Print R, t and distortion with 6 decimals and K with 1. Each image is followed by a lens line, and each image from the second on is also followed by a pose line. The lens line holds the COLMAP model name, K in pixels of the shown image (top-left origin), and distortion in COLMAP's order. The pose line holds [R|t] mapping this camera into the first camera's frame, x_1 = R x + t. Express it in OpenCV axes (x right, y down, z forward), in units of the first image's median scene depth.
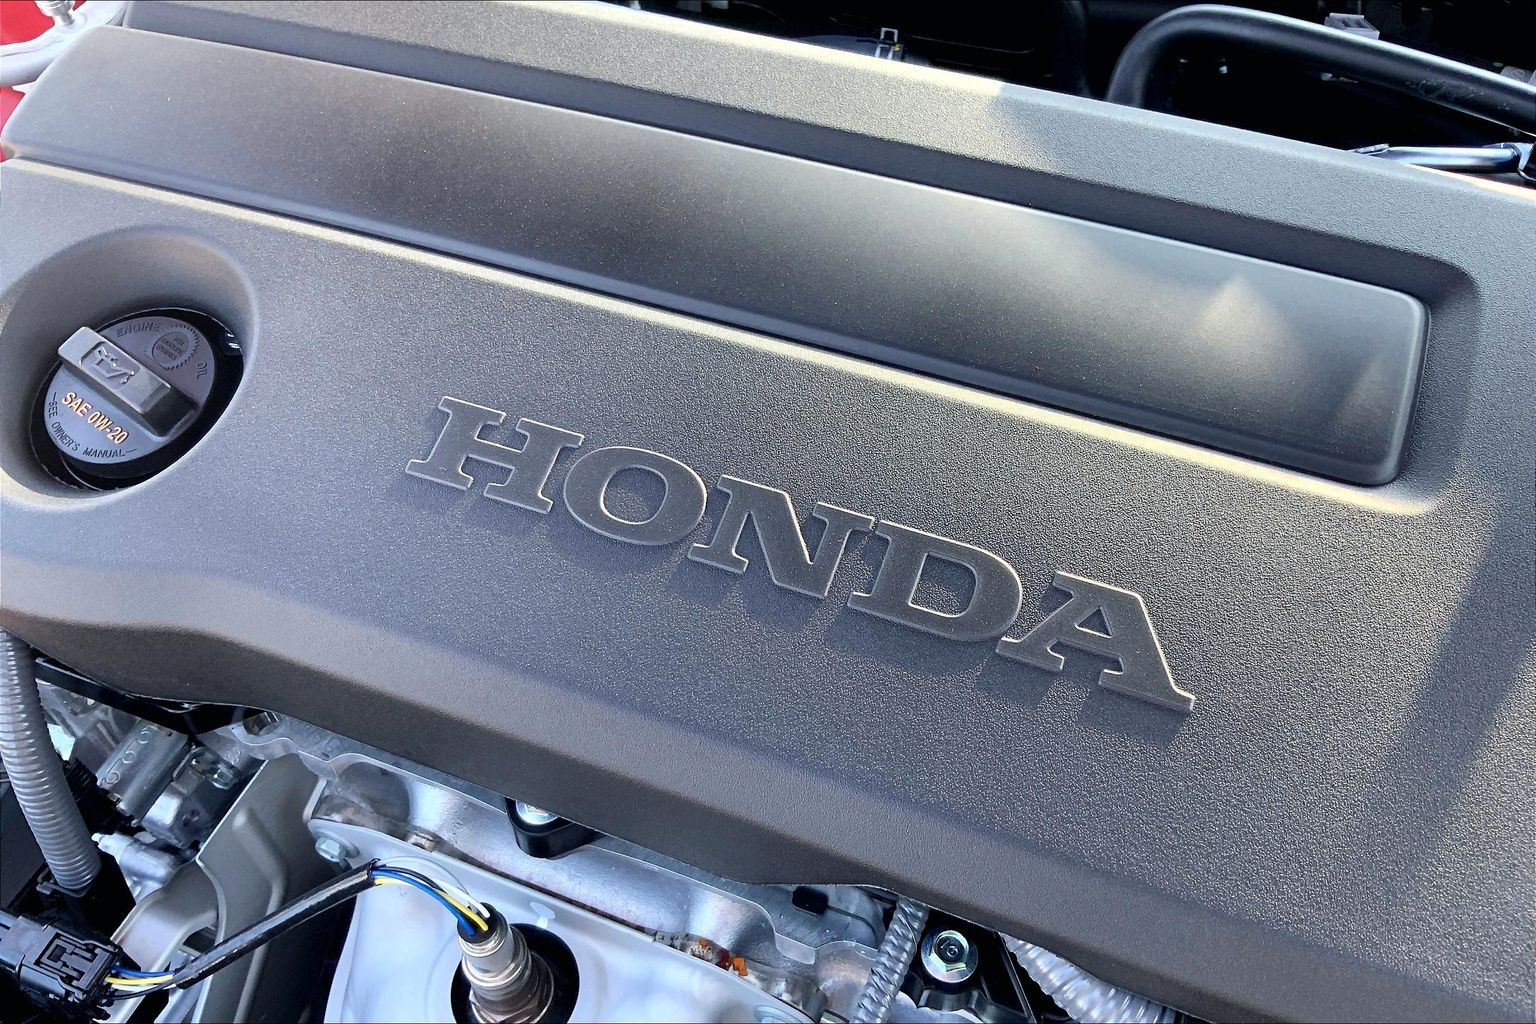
lens RADIAL K [[1278.3, 0, 768.6], [0, 1278.3, 514.0], [0, 0, 1]] dist [0.001209, -0.020143]
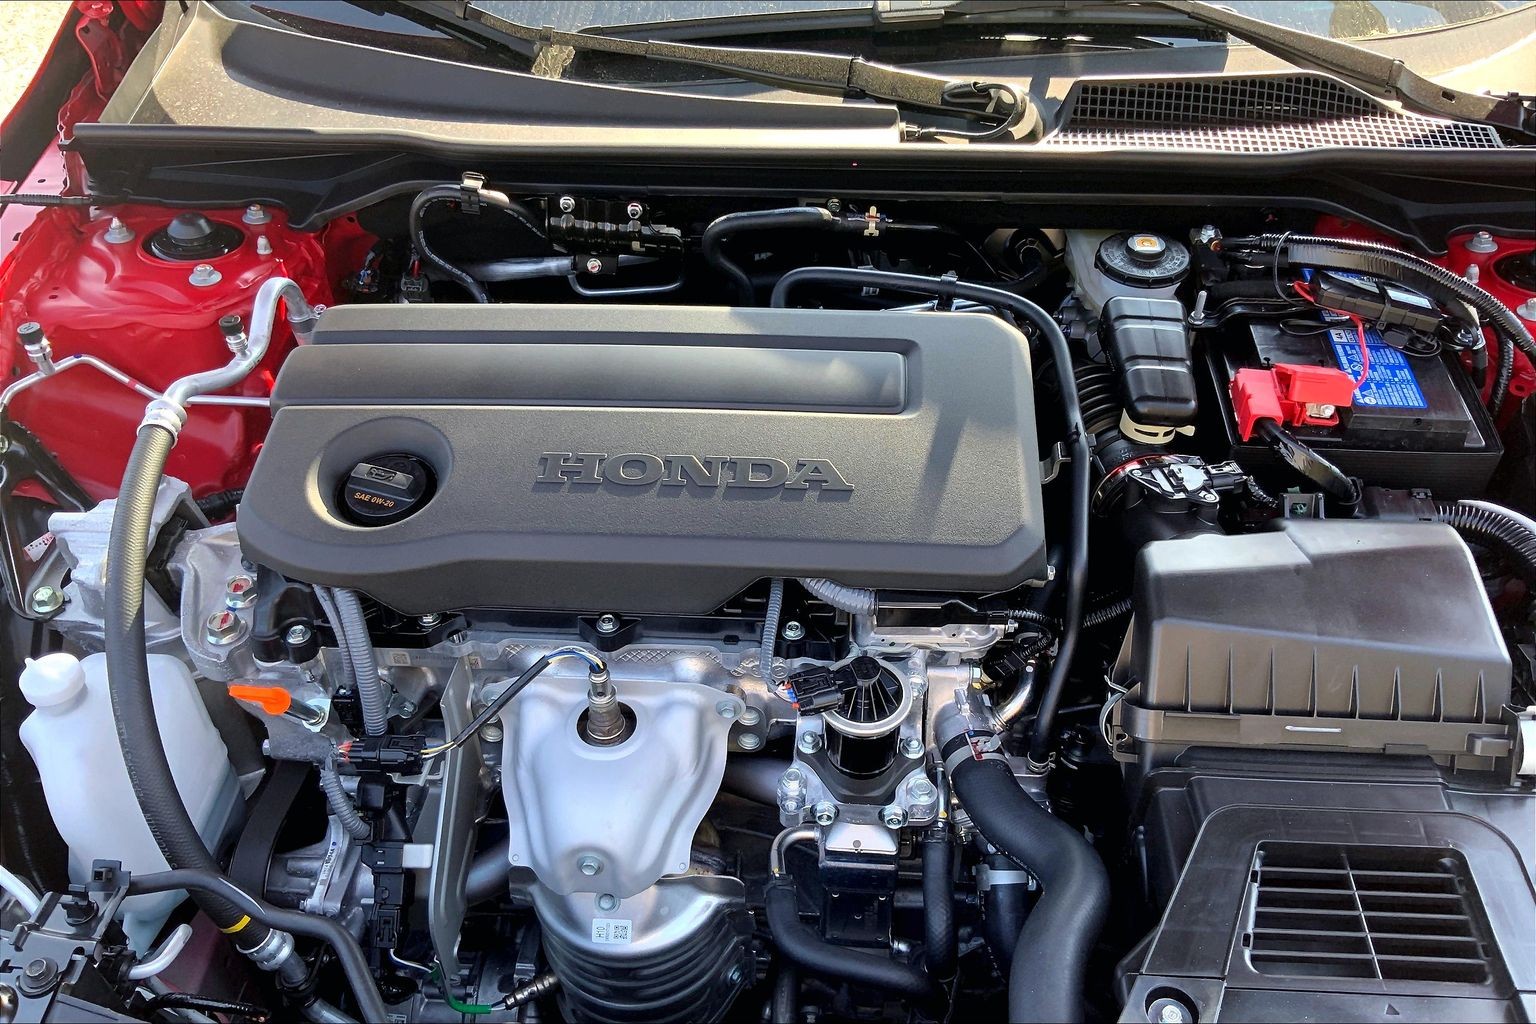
lens RADIAL K [[1278.3, 0, 768.1], [0, 1278.3, 511.1], [0, 0, 1]] dist [0.001209, -0.020143]
pose [[0.950761, -0.183082, 0.250068, -0.503548], [0.234719, 0.952257, -0.195230, 0.624178], [-0.202386, 0.244313, 0.948341, -1.451162]]
